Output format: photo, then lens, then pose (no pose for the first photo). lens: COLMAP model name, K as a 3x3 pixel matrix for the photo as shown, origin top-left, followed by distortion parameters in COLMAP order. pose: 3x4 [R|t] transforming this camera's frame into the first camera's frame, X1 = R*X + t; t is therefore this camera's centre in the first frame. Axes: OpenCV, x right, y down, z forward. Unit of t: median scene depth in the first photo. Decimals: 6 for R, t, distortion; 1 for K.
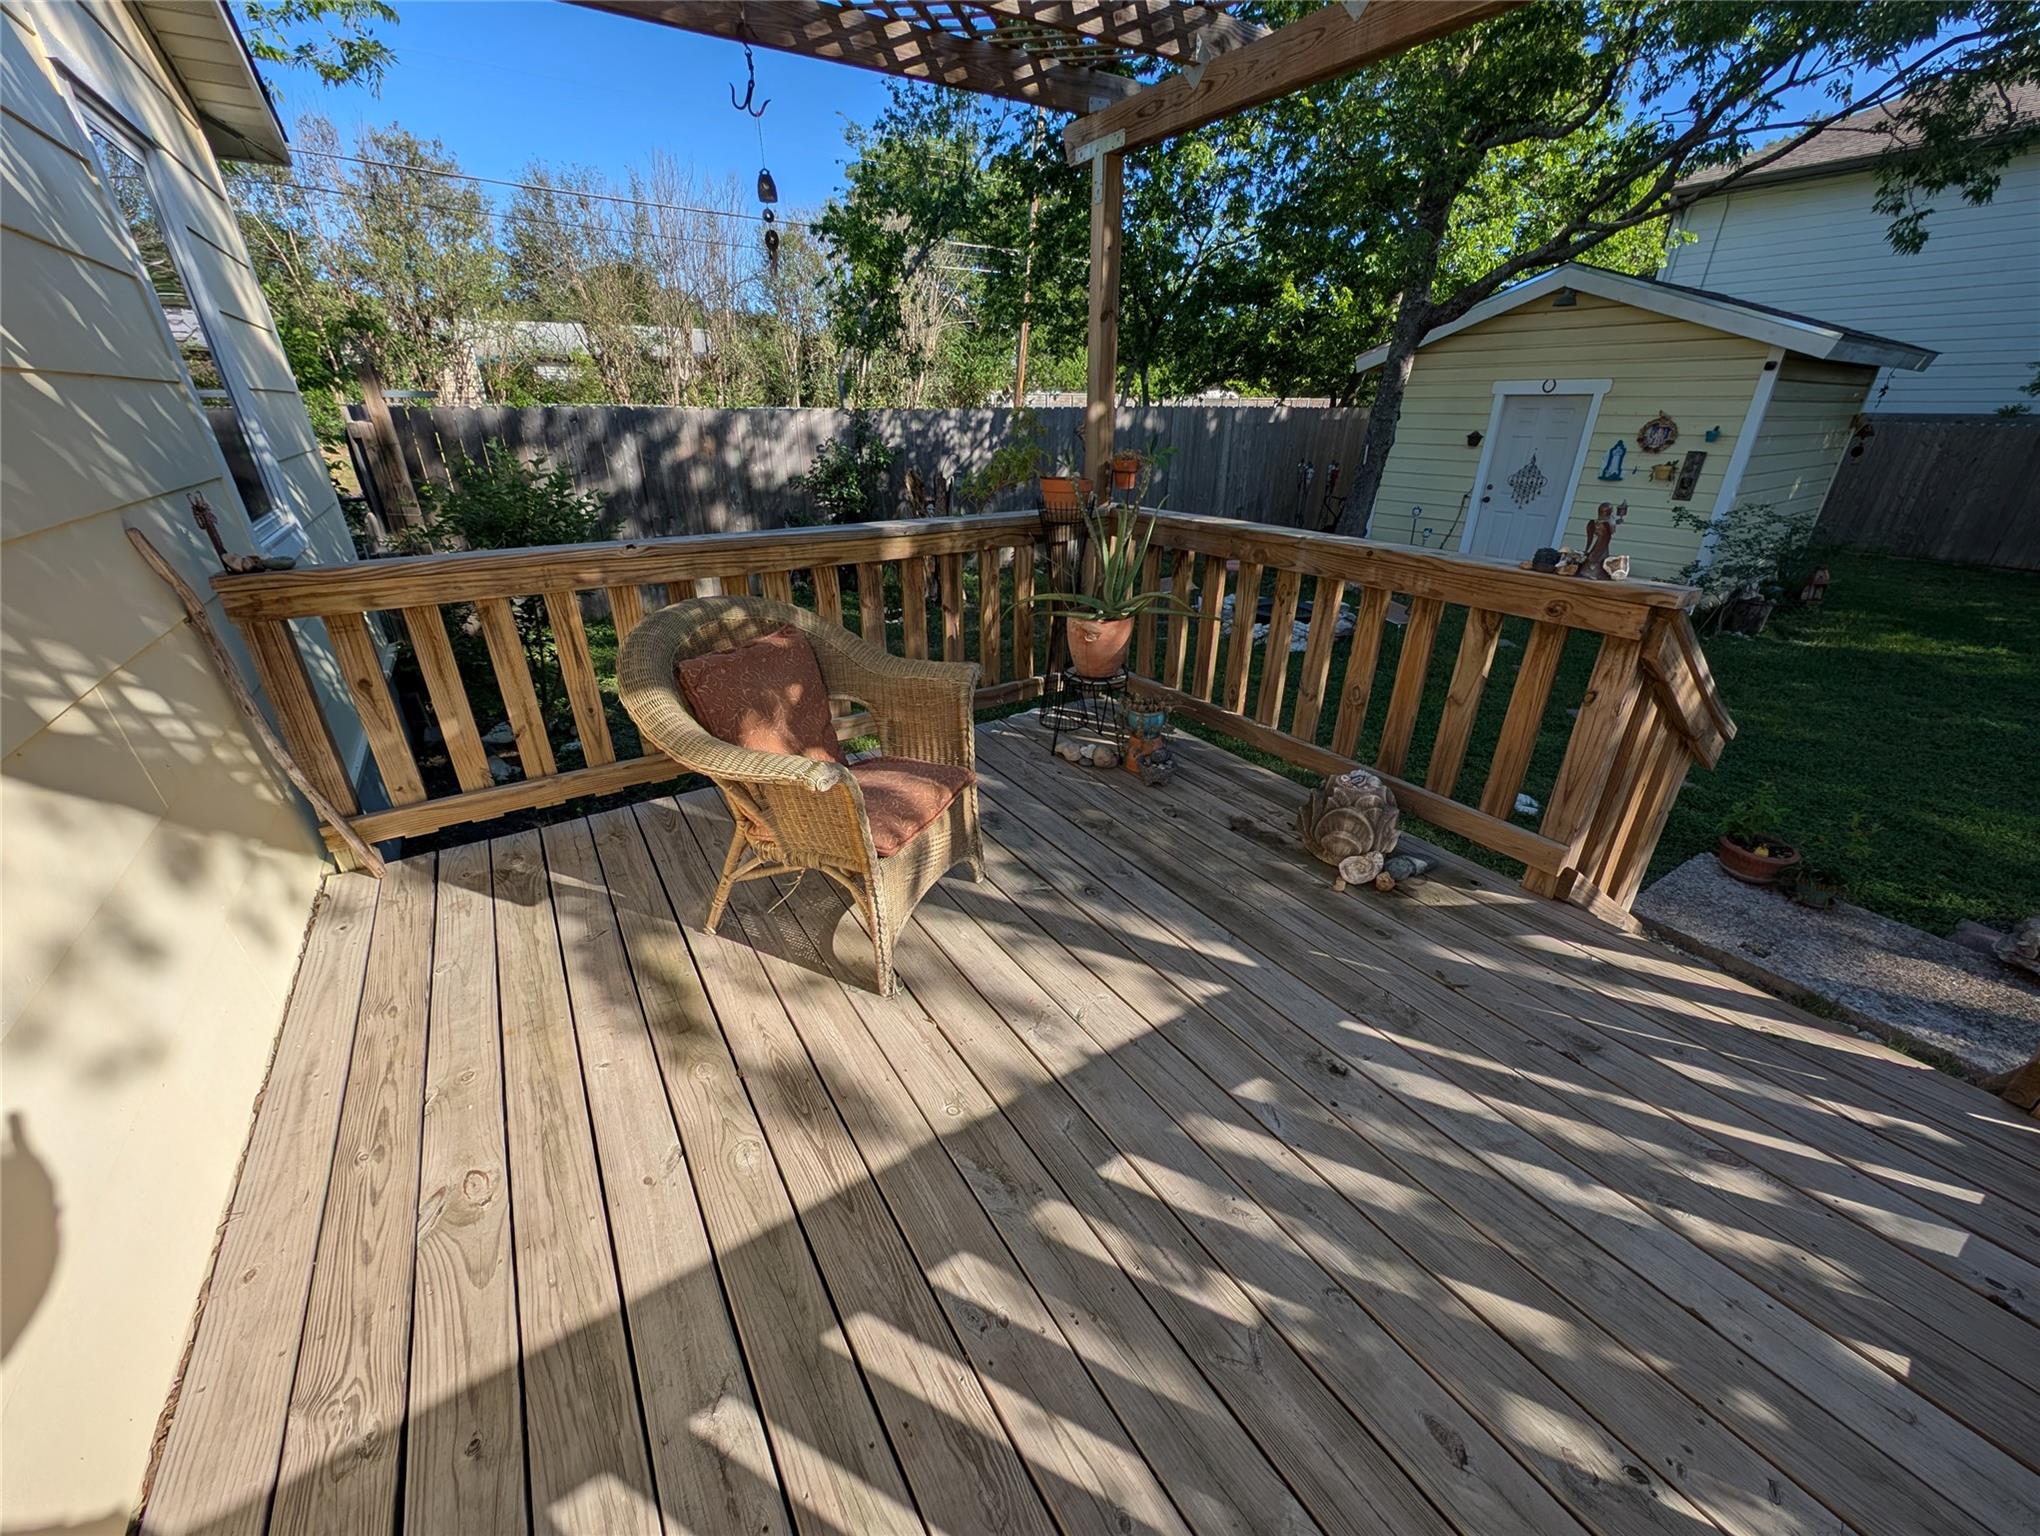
lens RADIAL K [[764.7, 0, 1021.8], [0, 764.7, 764.0], [0, 0, 1]] dist [-0.002562, -0.001015]
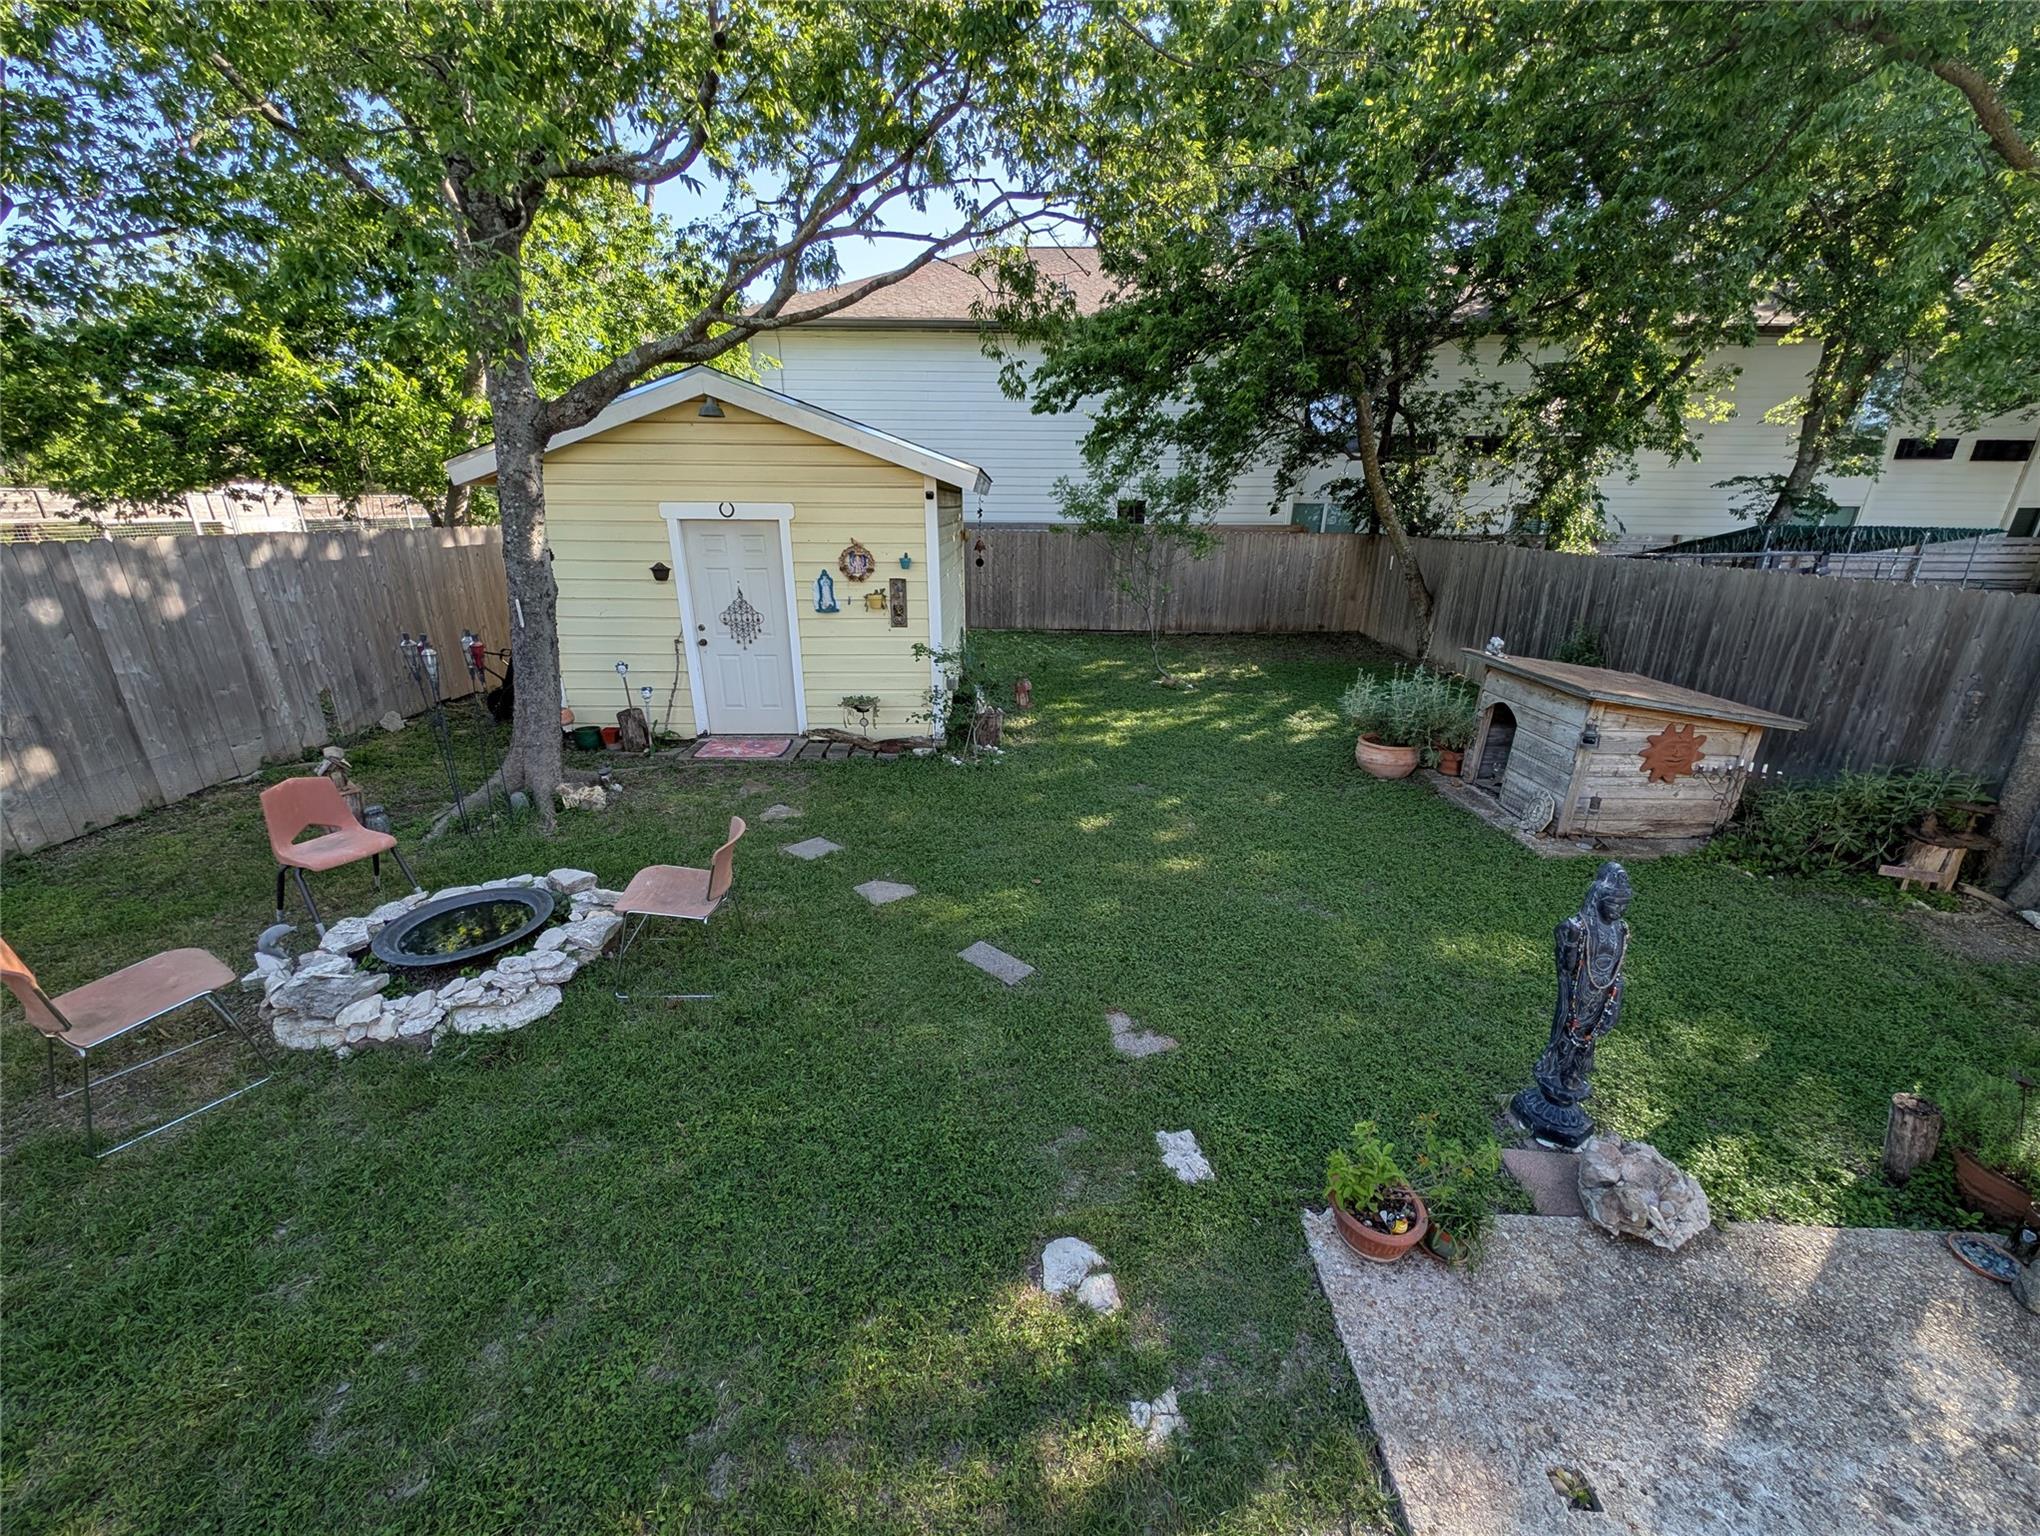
lens RADIAL K [[764.7, 0, 1031.7], [0, 764.7, 765.0], [0, 0, 1]] dist [-0.002562, -0.001015]
pose [[0.551112, -0.263235, 0.791822, 0.150439], [0.347870, 0.935021, 0.068720, -0.187141], [-0.758460, 0.237579, 0.606873, 0.326377]]
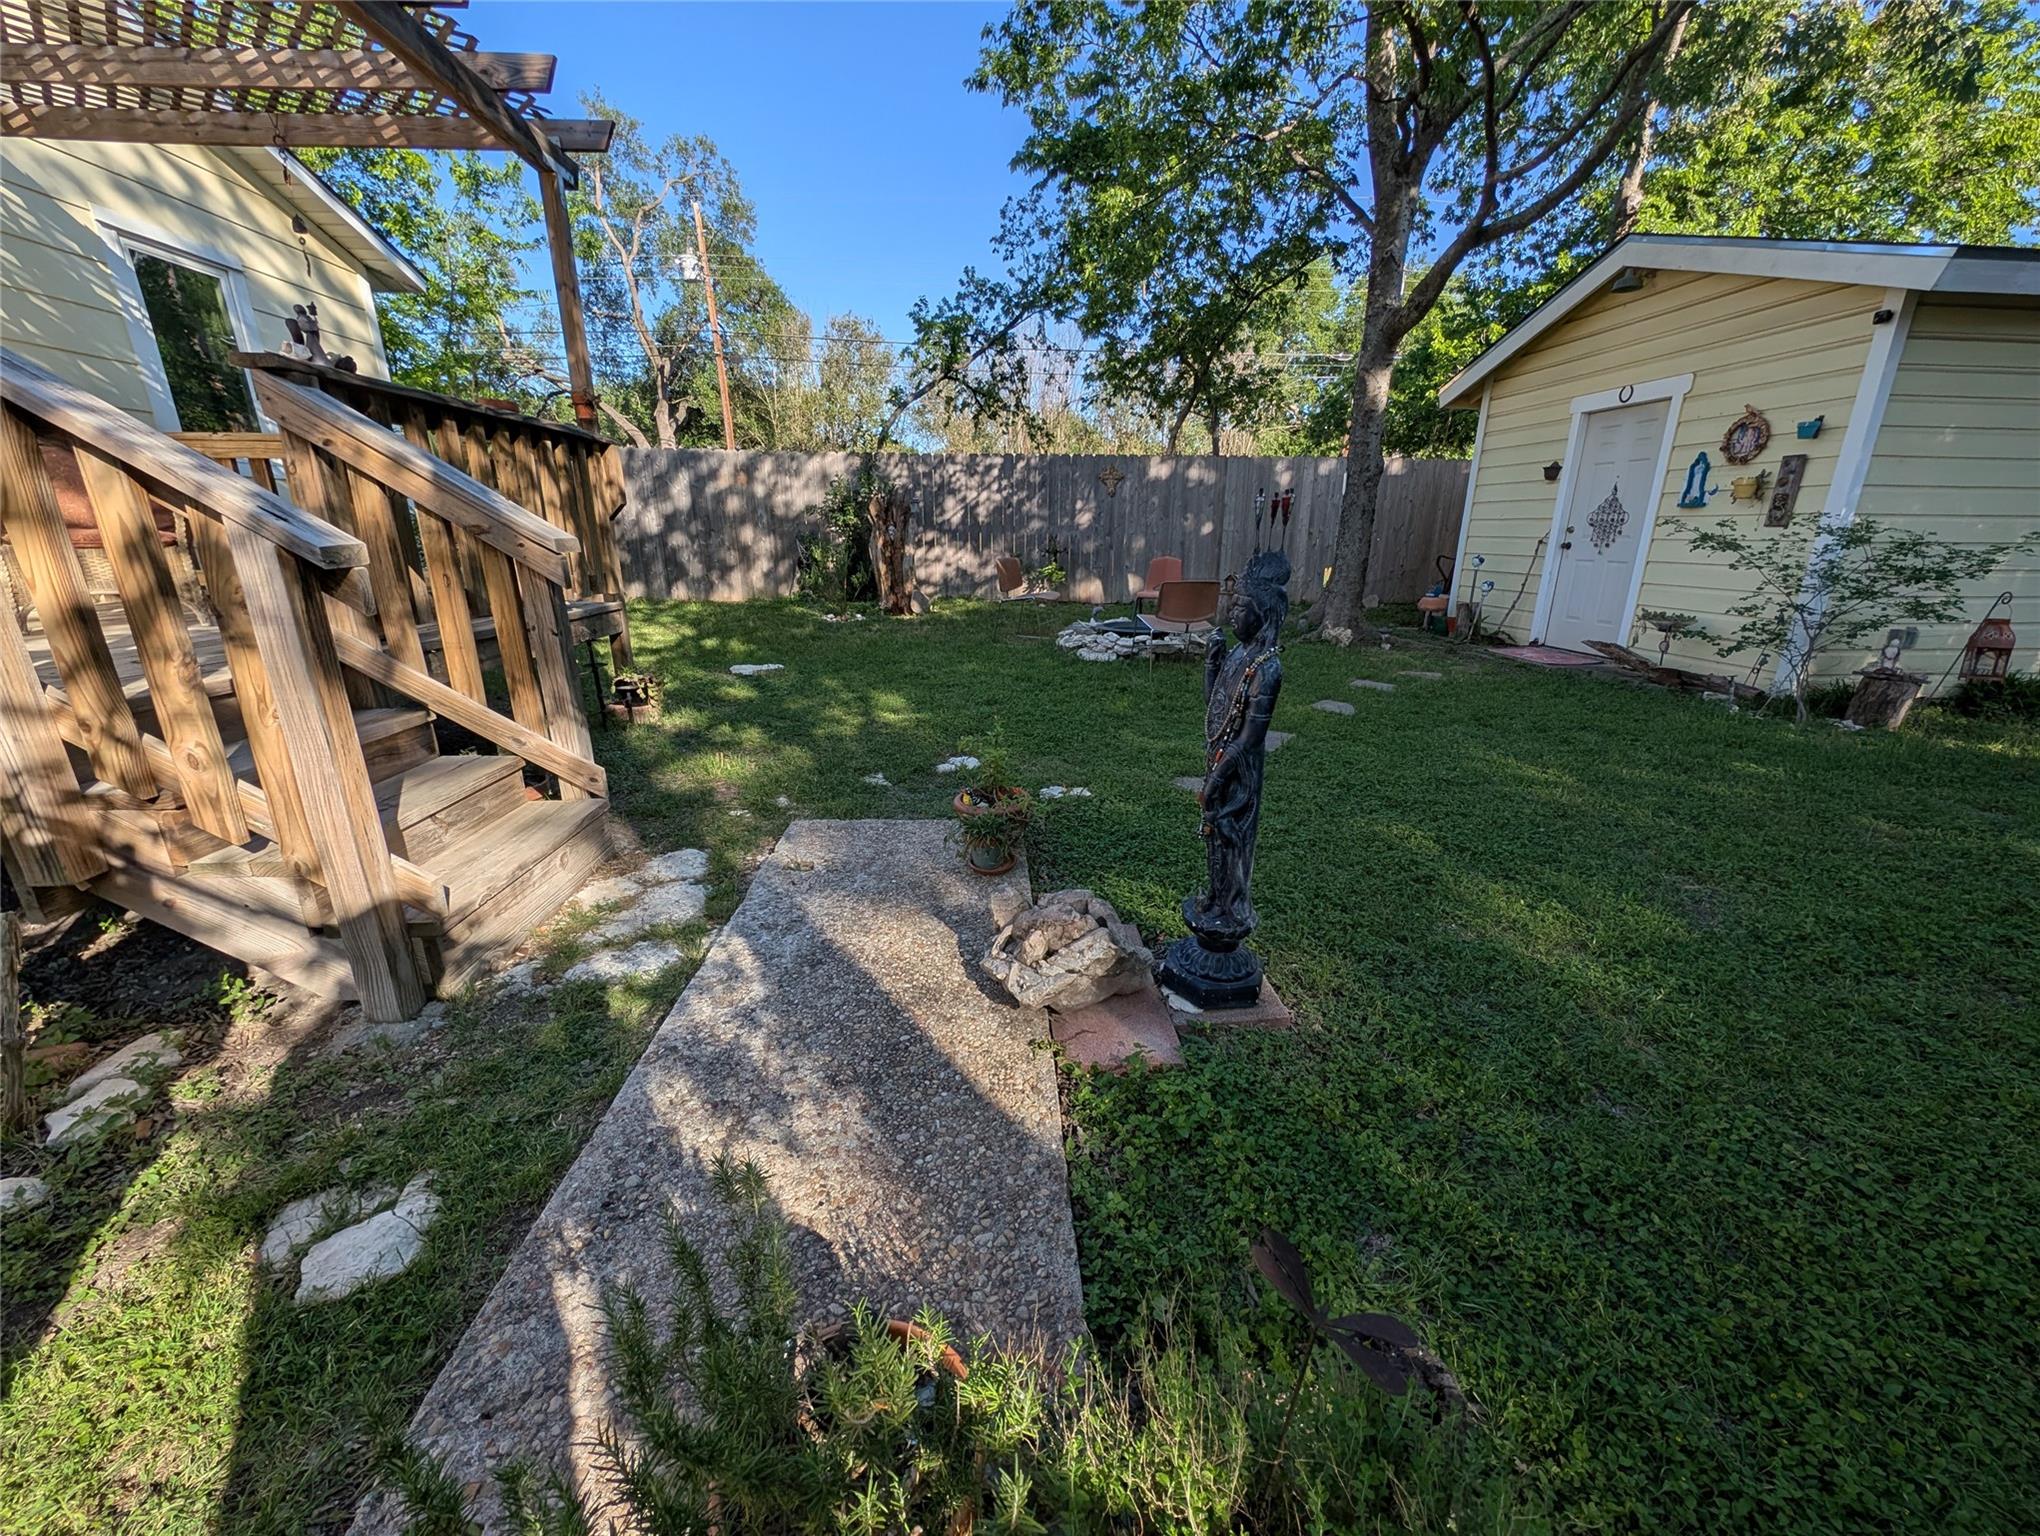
lens RADIAL K [[764.7, 0, 1026.0], [0, 764.7, 773.1], [0, 0, 1]] dist [-0.002562, -0.001015]
pose [[0.875289, 0.149112, -0.460037, 0.601834], [-0.208593, 0.974645, -0.080967, 0.061504], [0.436300, 0.166830, 0.884200, 0.136946]]
